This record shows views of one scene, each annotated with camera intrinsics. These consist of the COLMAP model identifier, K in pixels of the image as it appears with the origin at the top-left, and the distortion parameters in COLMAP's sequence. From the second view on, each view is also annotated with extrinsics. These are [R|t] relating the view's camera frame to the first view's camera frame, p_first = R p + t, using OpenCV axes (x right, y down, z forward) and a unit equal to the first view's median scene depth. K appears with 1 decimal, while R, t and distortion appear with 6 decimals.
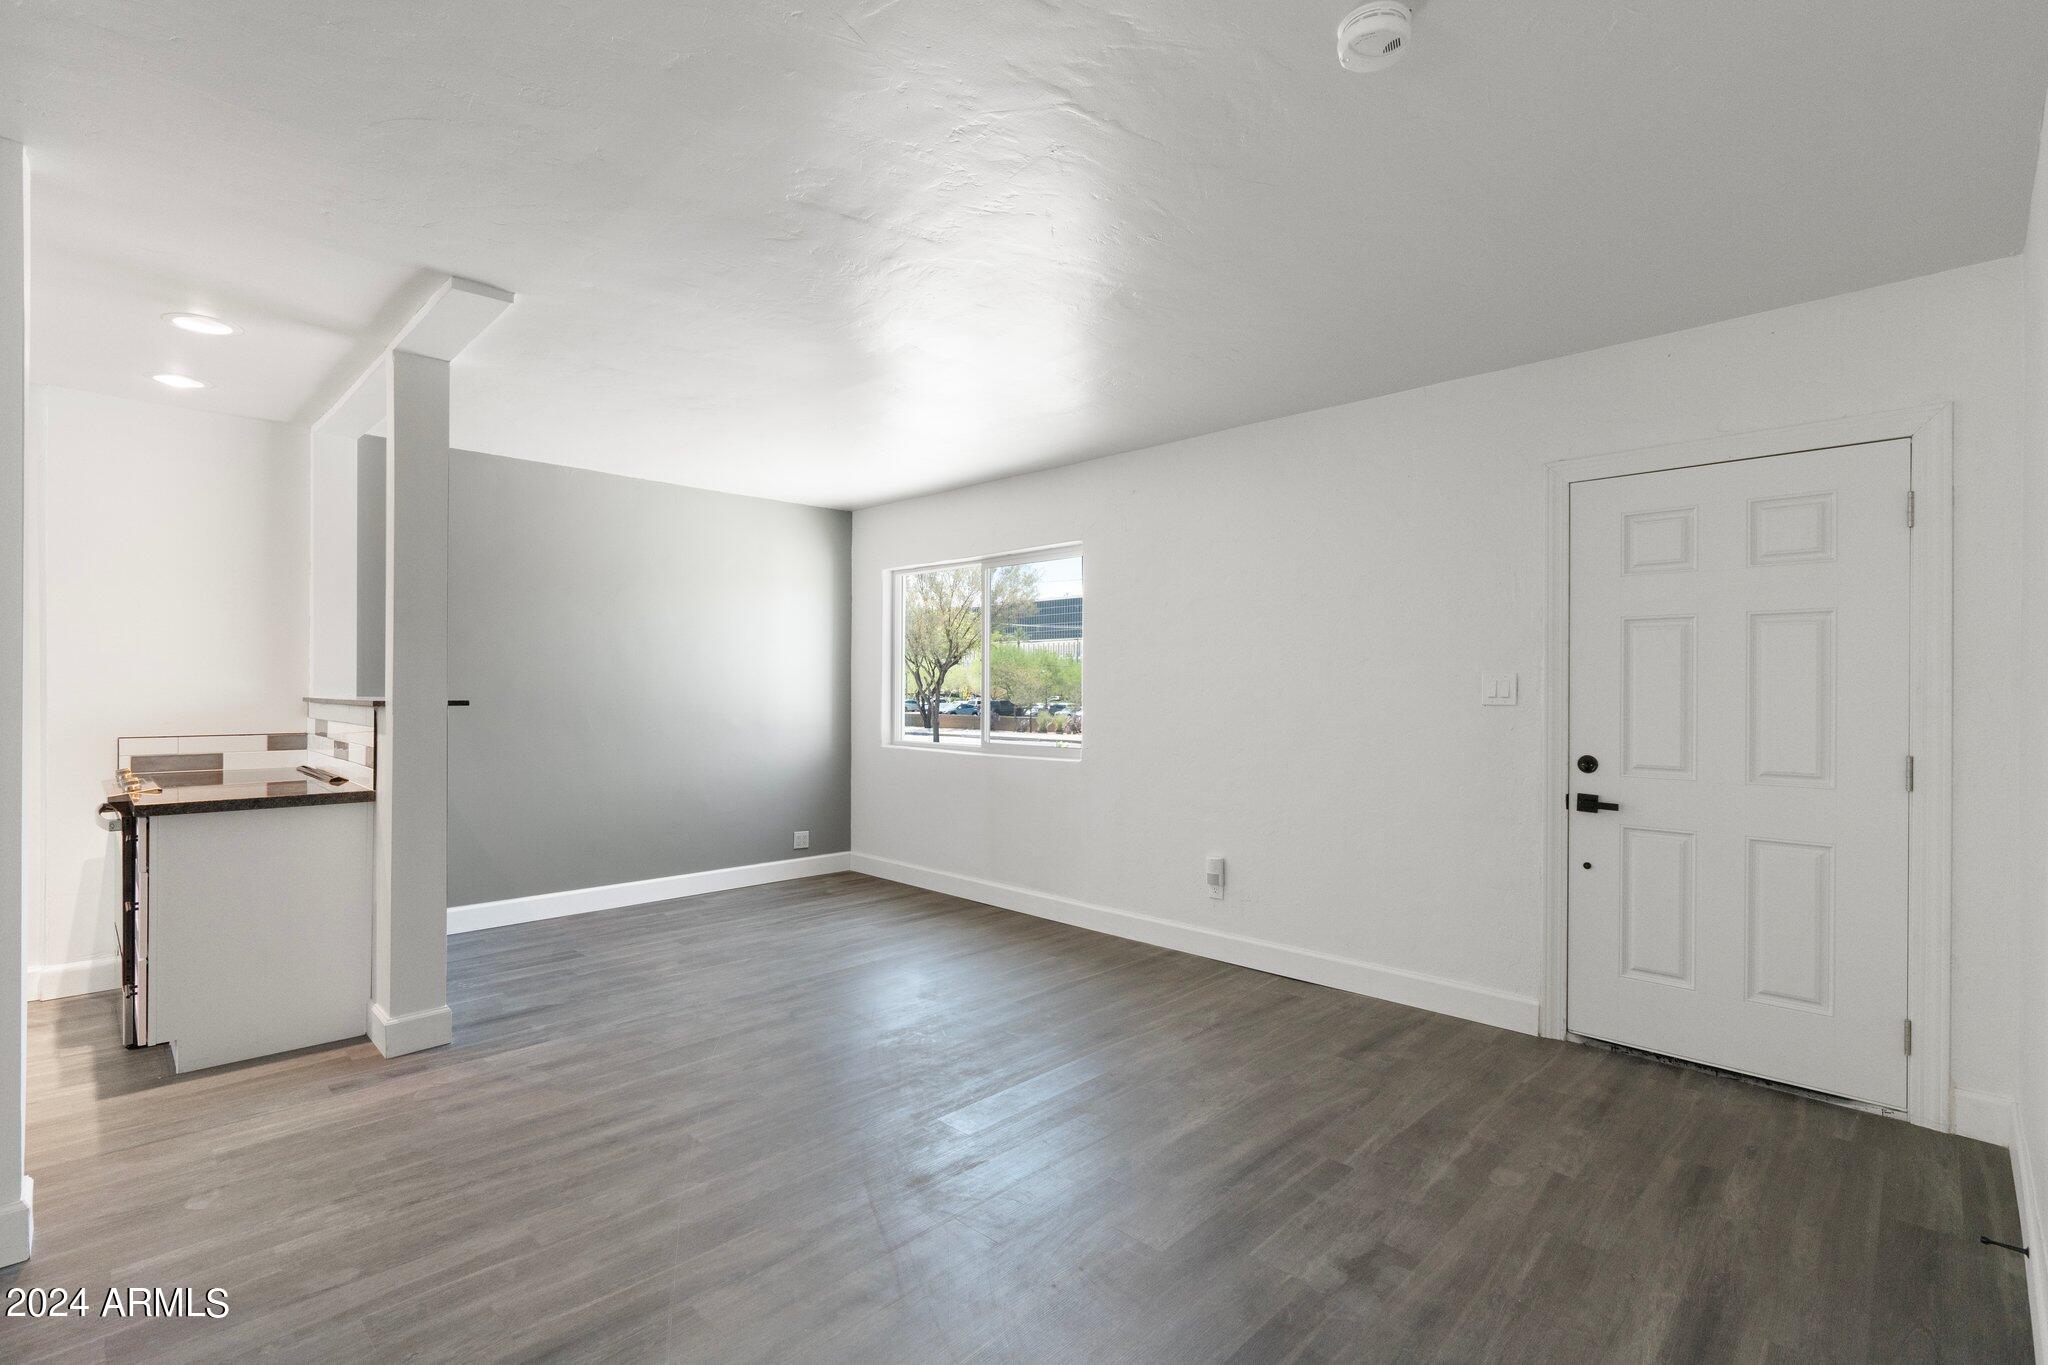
lens RADIAL K [[930.7, 0, 1020.4], [0, 930.7, 685.8], [0, 0, 1]] dist [-0.006874, 0.000797]
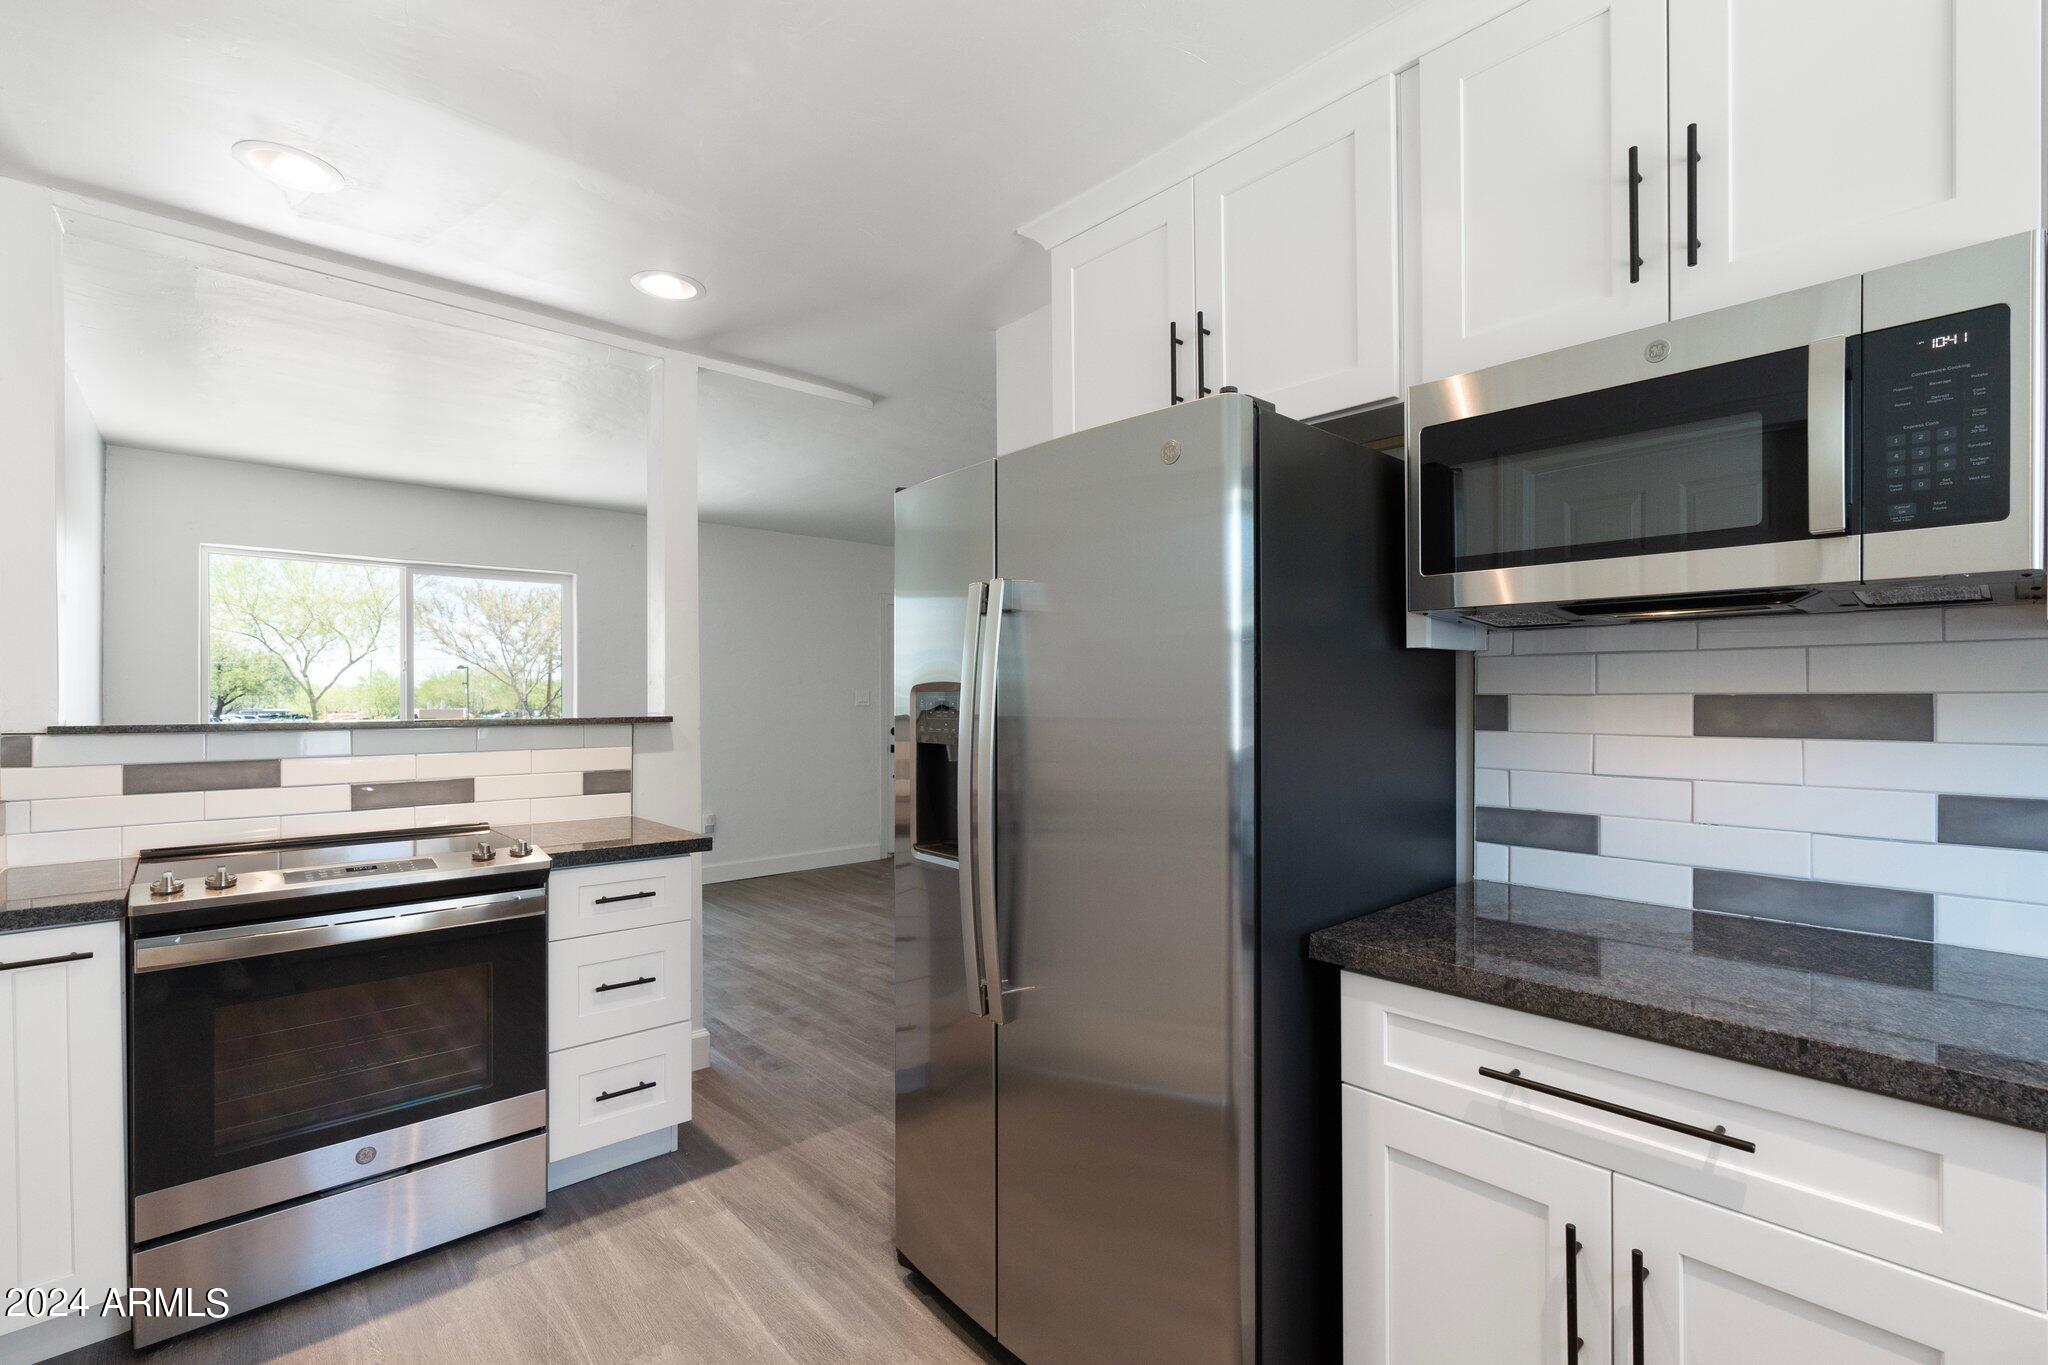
lens RADIAL K [[930.7, 0, 1009.5], [0, 930.7, 688.2], [0, 0, 1]] dist [-0.006874, 0.000797]
pose [[0.059219, 0.005075, 0.998232, -1.620965], [-0.001815, 0.999986, -0.004976, -0.010707], [-0.998243, -0.001517, 0.059228, 0.583782]]
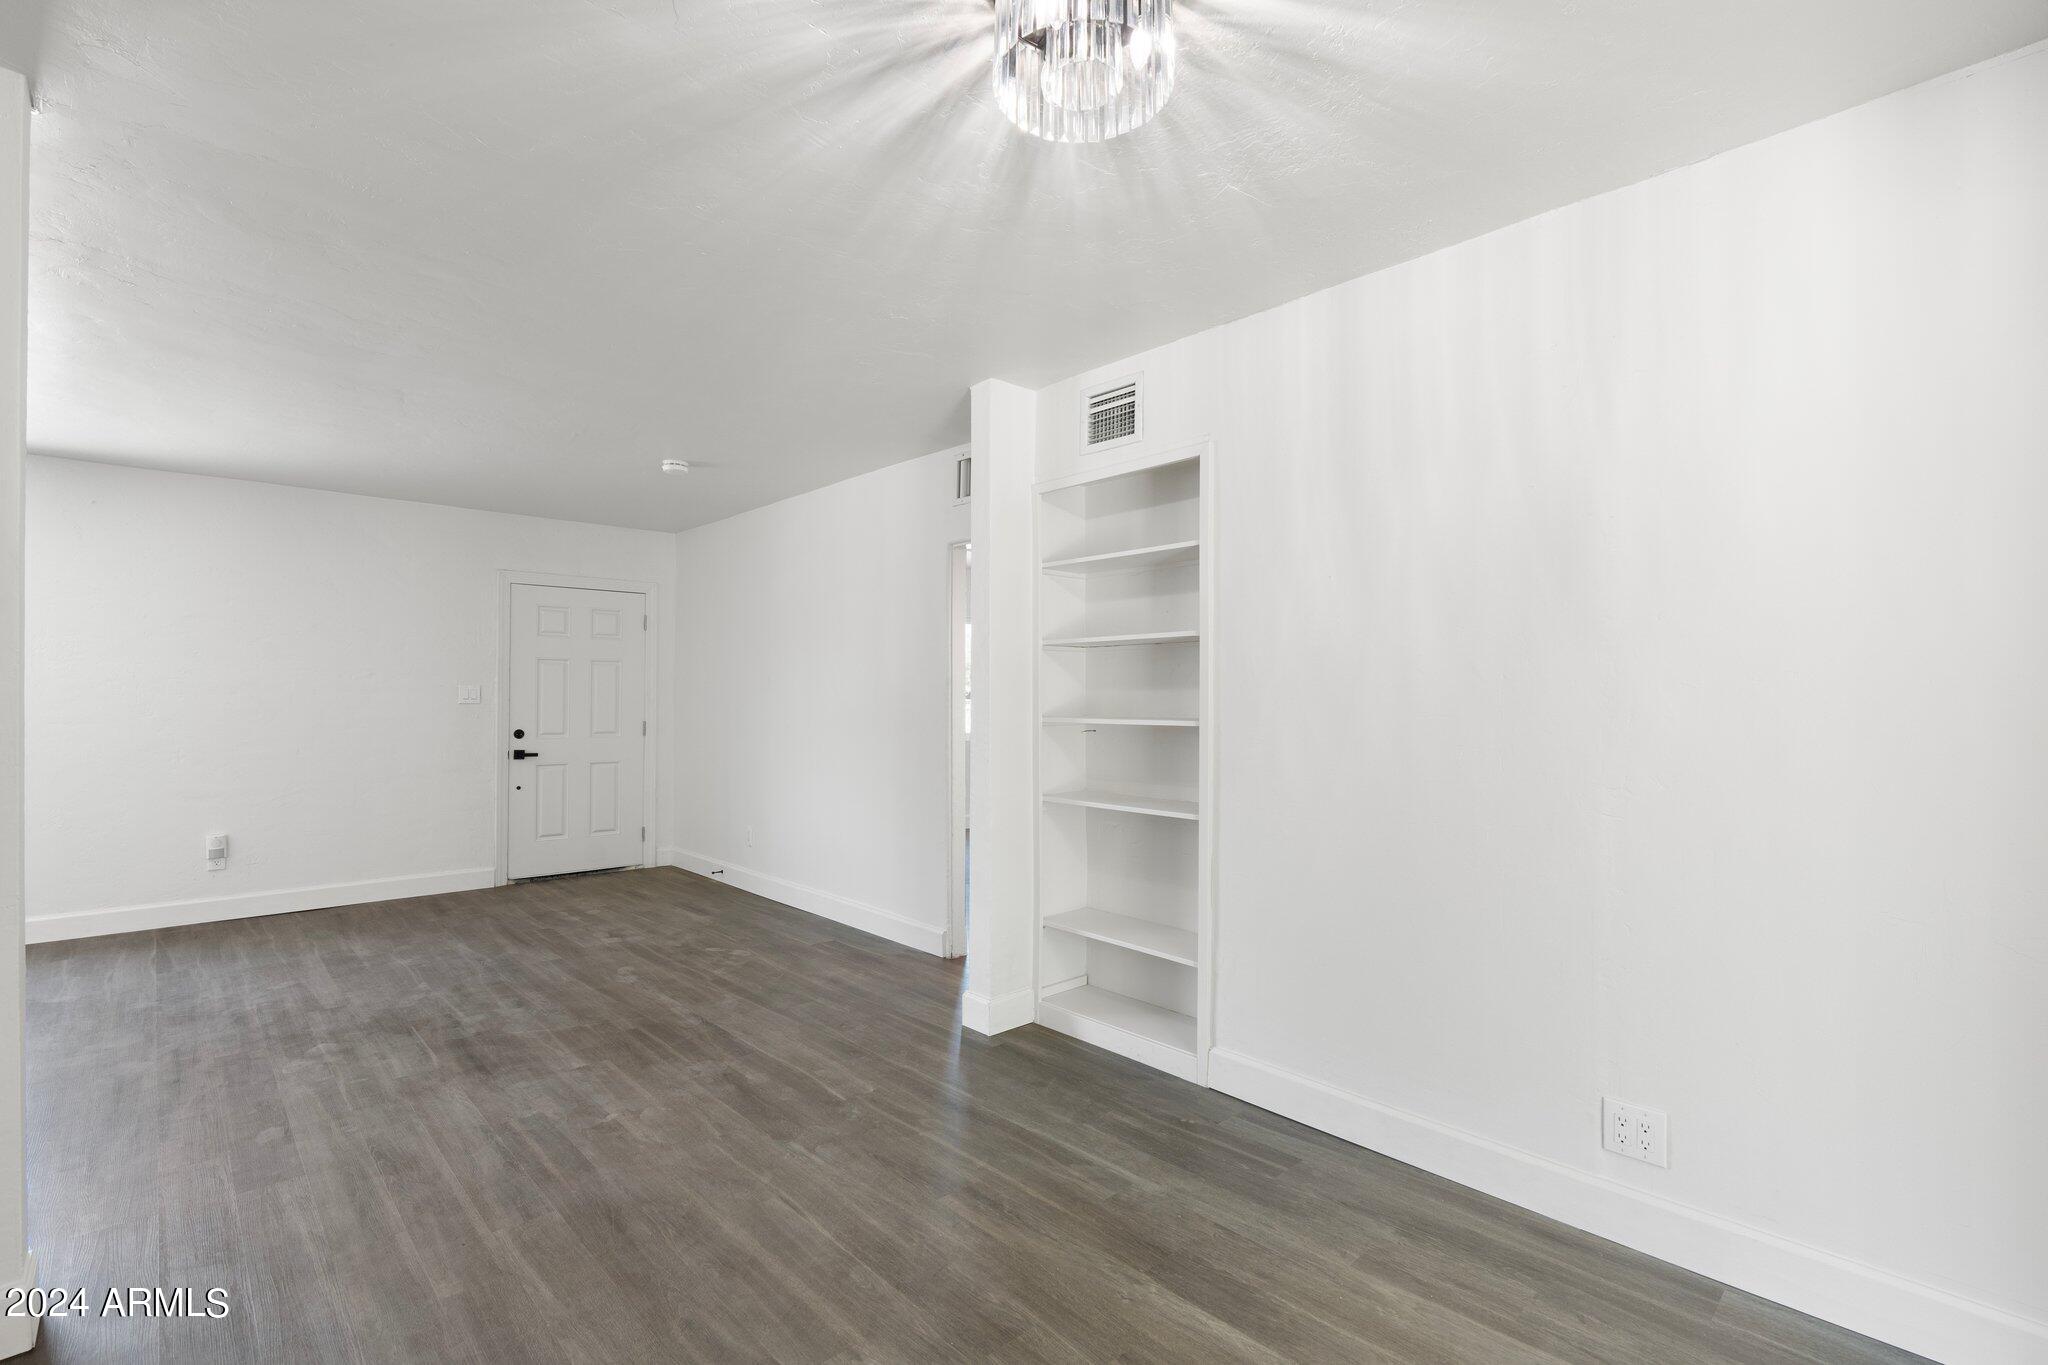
lens RADIAL K [[930.7, 0, 1017.4], [0, 930.7, 676.1], [0, 0, 1]] dist [-0.006874, 0.000797]
pose [[0.039058, 0.018267, 0.999070, -1.234936], [-0.009458, 0.999795, -0.017911, -0.009529], [-0.999192, -0.008750, 0.039223, -0.084224]]
